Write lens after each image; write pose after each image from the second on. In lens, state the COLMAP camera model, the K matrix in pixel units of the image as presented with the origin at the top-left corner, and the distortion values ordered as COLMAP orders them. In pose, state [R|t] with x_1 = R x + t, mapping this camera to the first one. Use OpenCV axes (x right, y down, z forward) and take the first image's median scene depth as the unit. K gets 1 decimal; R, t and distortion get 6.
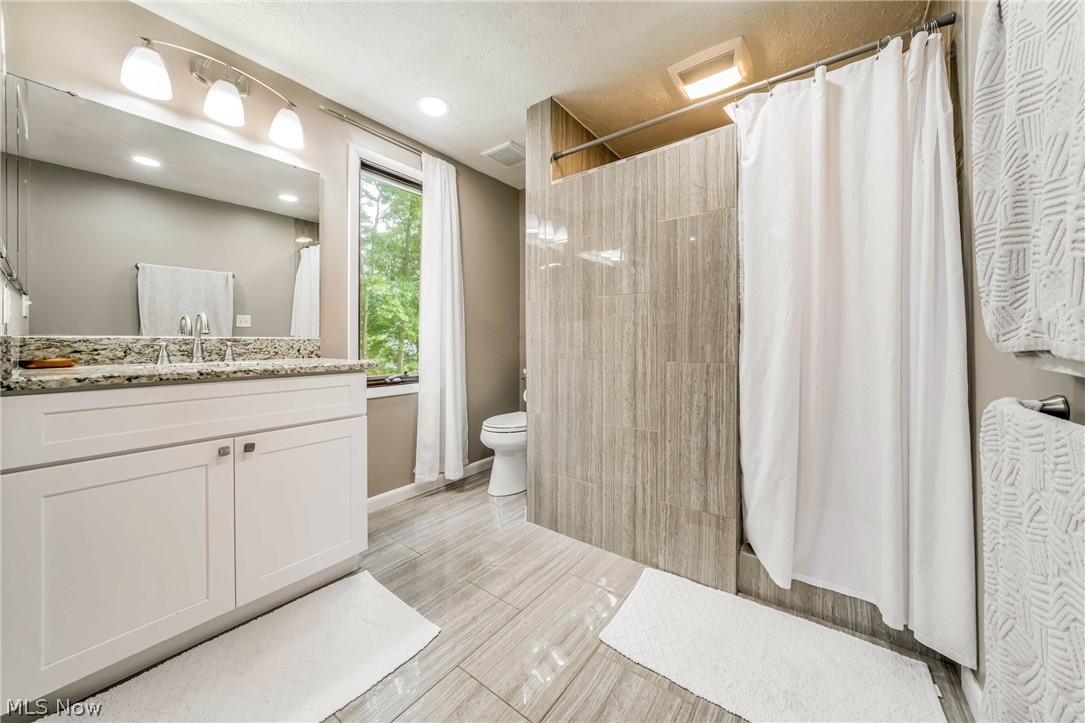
lens RADIAL K [[378.8, 0, 528.8], [0, 378.8, 344.5], [0, 0, 1]] dist [-0.009371, 0.000424]
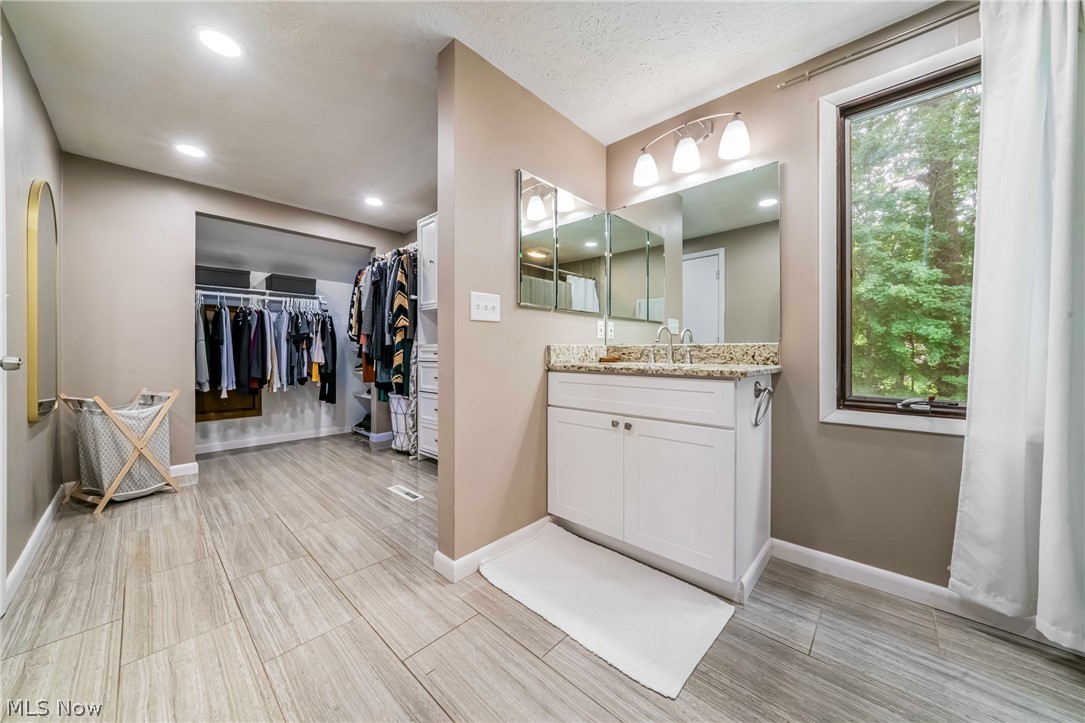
lens RADIAL K [[378.8, 0, 540.6], [0, 378.8, 352.9], [0, 0, 1]] dist [-0.009371, 0.000424]
pose [[-0.083934, 0.004732, -0.996460, 0.477290], [-0.008633, 0.999948, 0.005475, 0.007095], [0.996434, 0.009062, -0.083889, 0.620782]]
